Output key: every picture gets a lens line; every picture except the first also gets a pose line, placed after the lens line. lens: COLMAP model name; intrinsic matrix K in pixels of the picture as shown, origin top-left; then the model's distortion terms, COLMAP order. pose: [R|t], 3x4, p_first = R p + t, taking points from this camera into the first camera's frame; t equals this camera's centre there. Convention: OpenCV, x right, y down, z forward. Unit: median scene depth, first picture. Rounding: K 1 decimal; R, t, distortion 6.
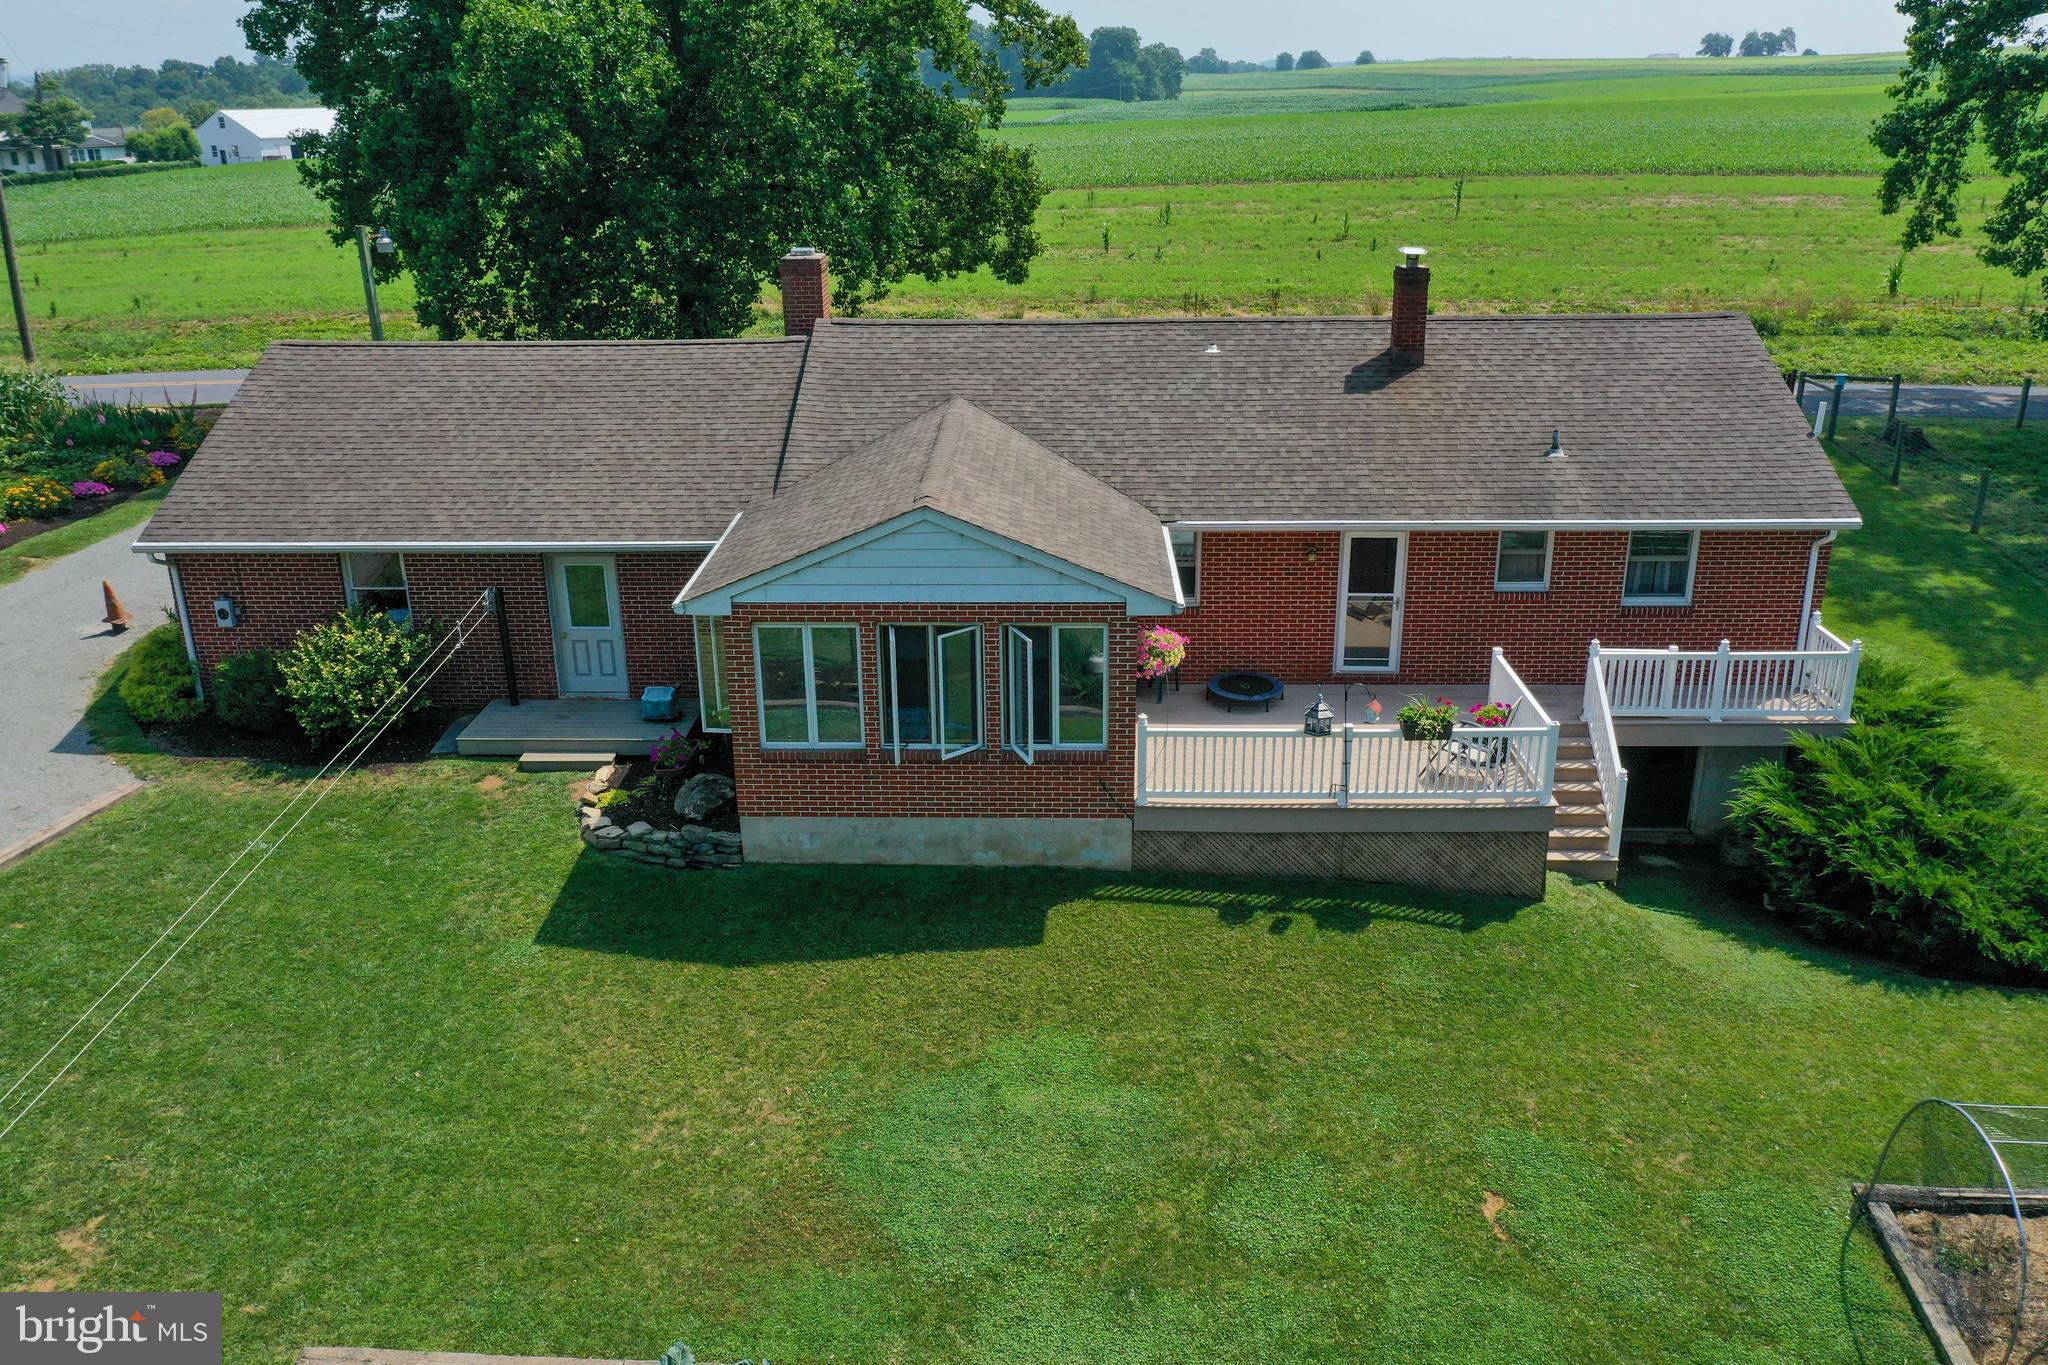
lens RADIAL K [[1605.3, 0, 1028.6], [0, 1605.3, 680.7], [0, 0, 1]] dist [-0.009261, -0.000146]
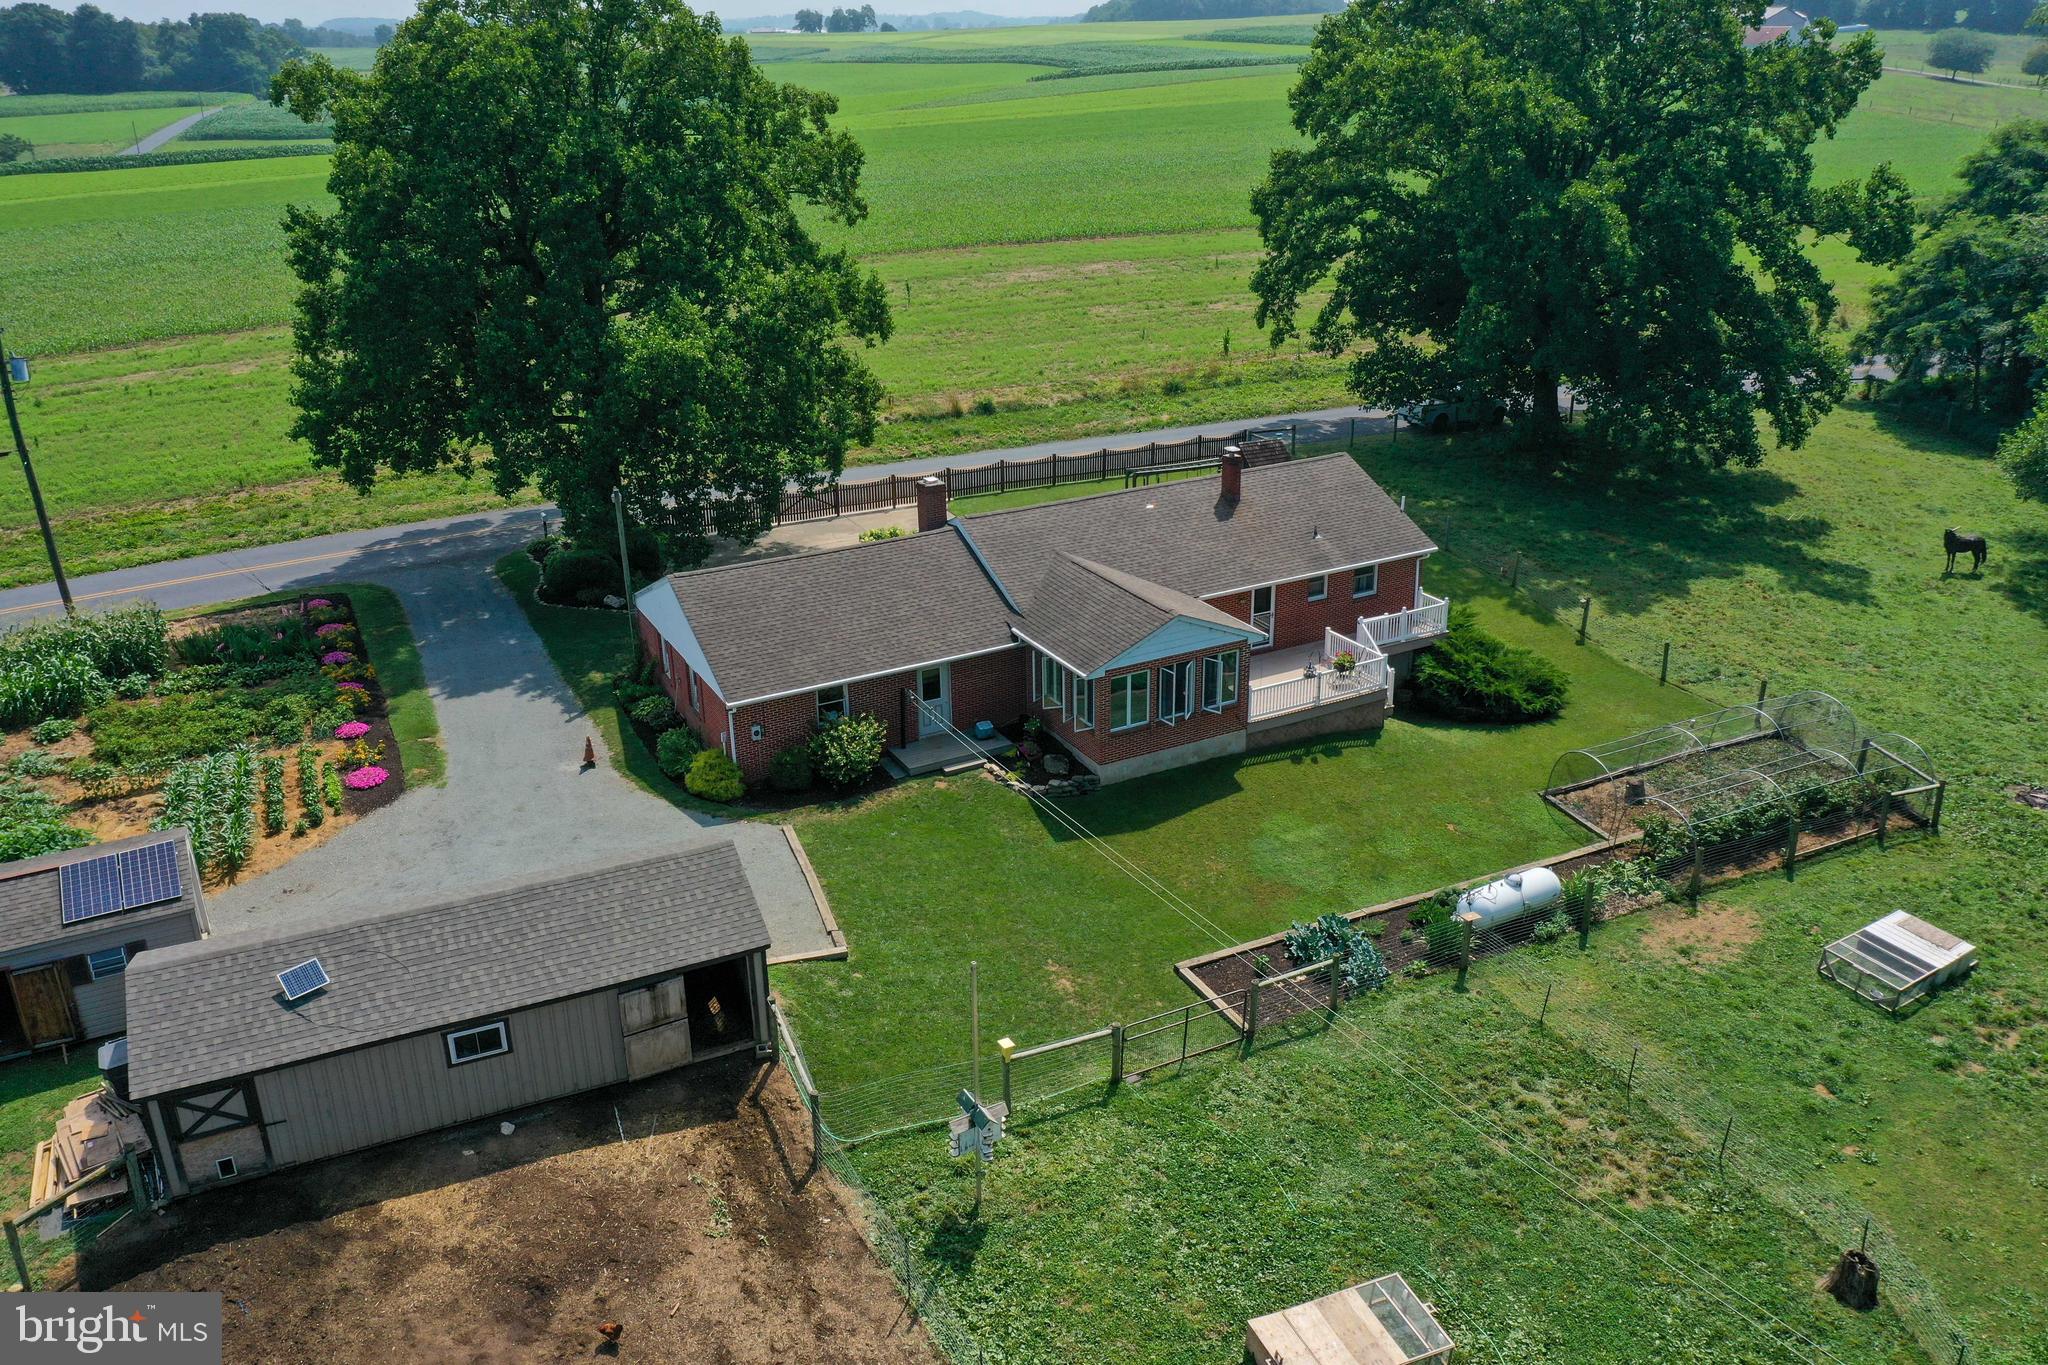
lens RADIAL K [[1605.3, 0, 1031.8], [0, 1605.3, 669.2], [0, 0, 1]] dist [-0.009261, -0.000146]
pose [[0.861612, -0.191745, 0.469956, -1.116689], [0.181656, 0.981061, 0.067235, -0.185561], [-0.473948, 0.027440, 0.880125, -0.788584]]
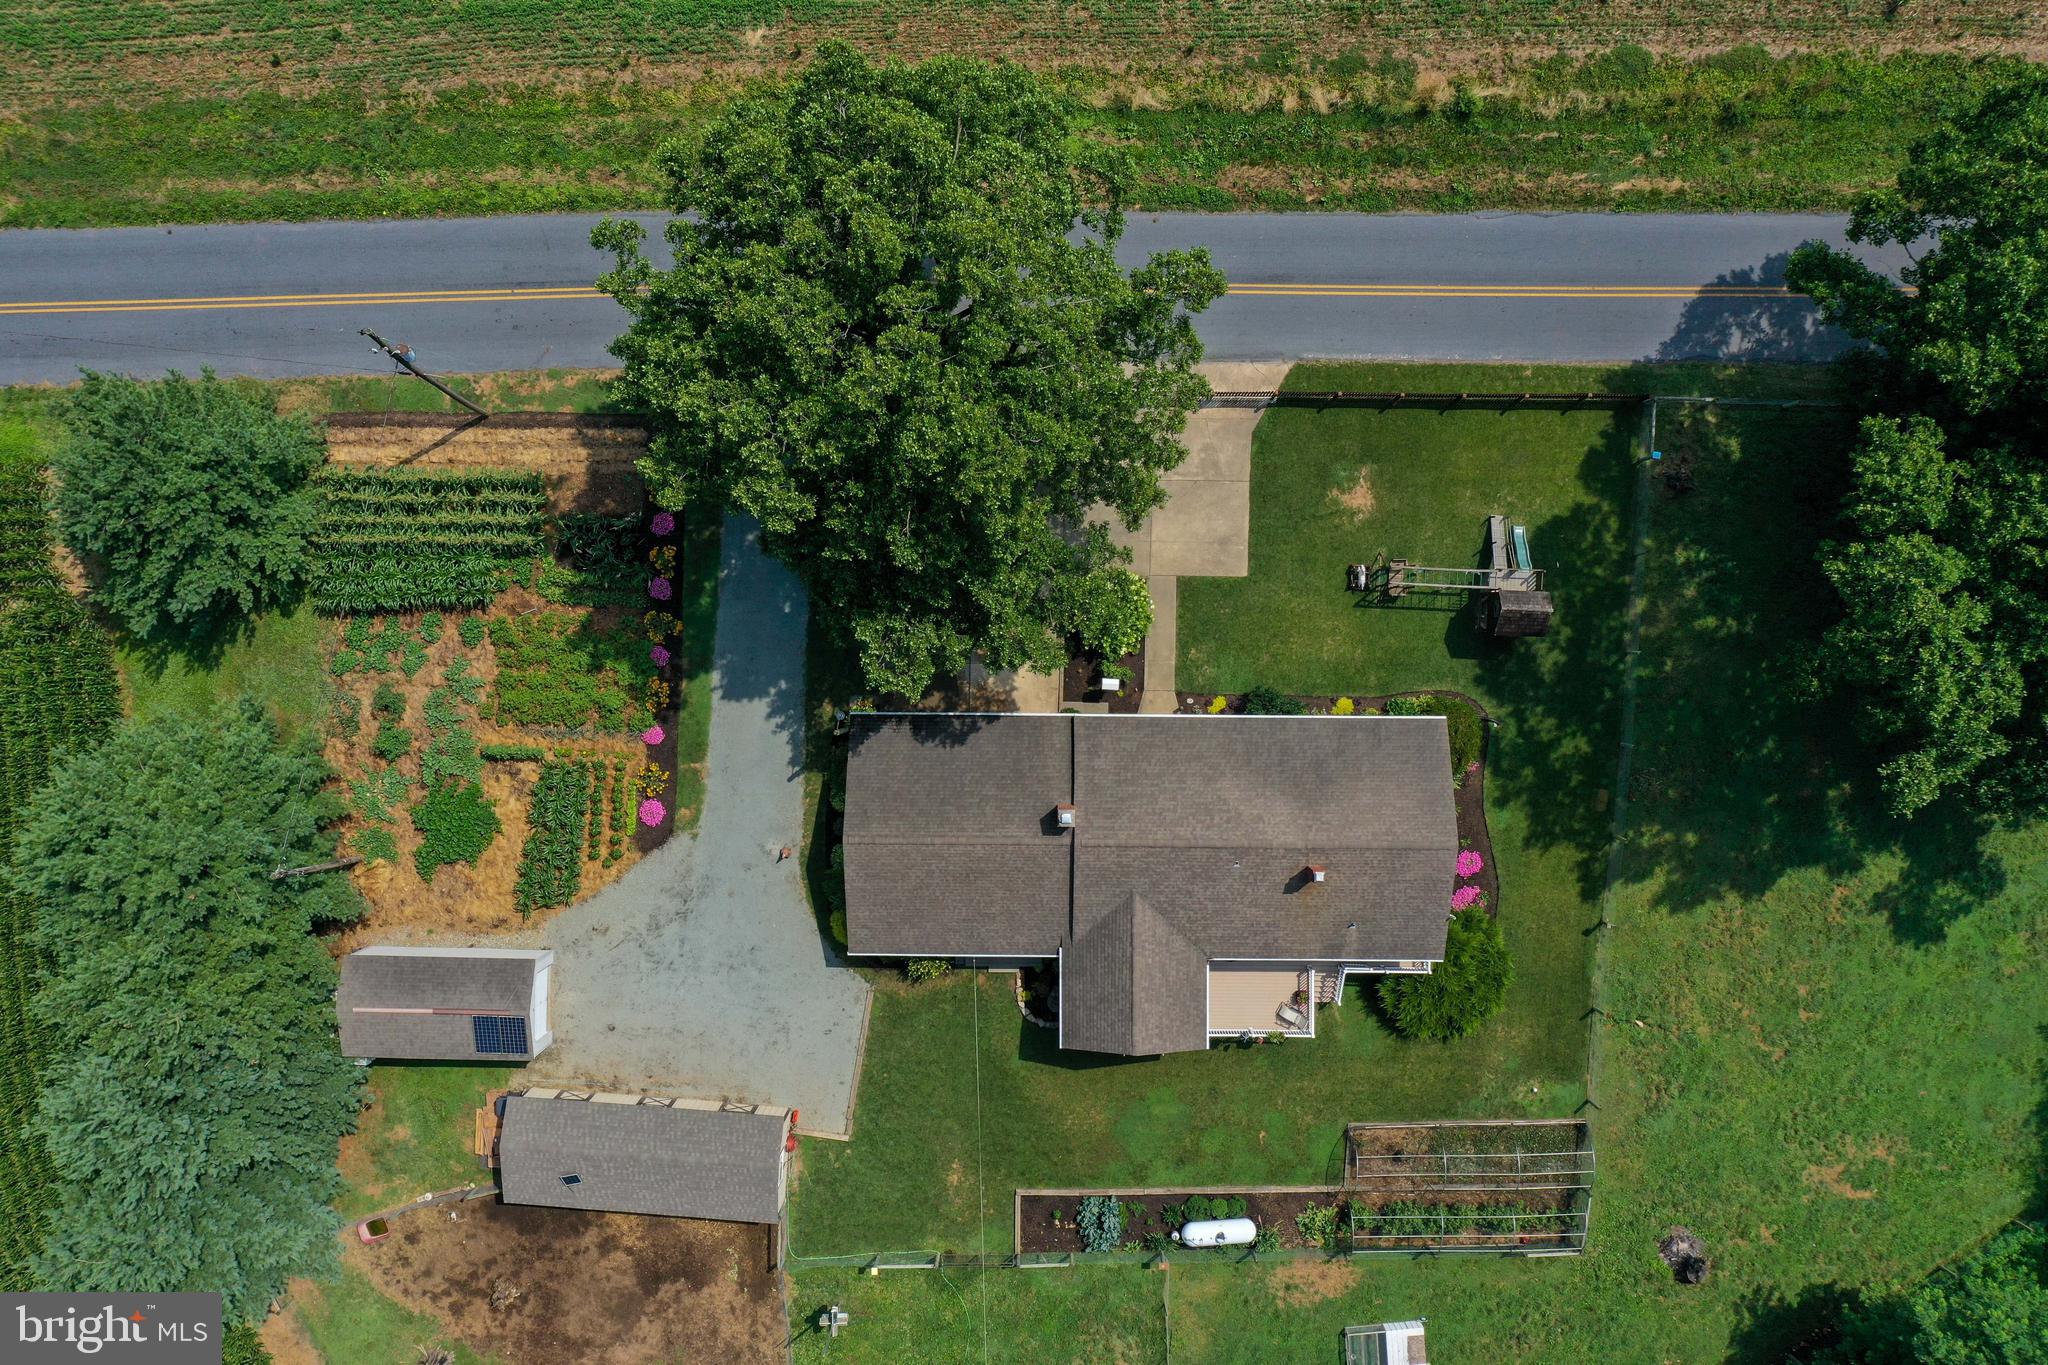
lens RADIAL K [[1605.3, 0, 1014.5], [0, 1605.3, 678.7], [0, 0, 1]] dist [-0.009261, -0.000146]
pose [[0.999546, -0.029956, 0.003139, -0.255639], [0.007303, 0.342150, 0.939617, -2.952084], [-0.029222, -0.939168, 0.342213, 0.471515]]
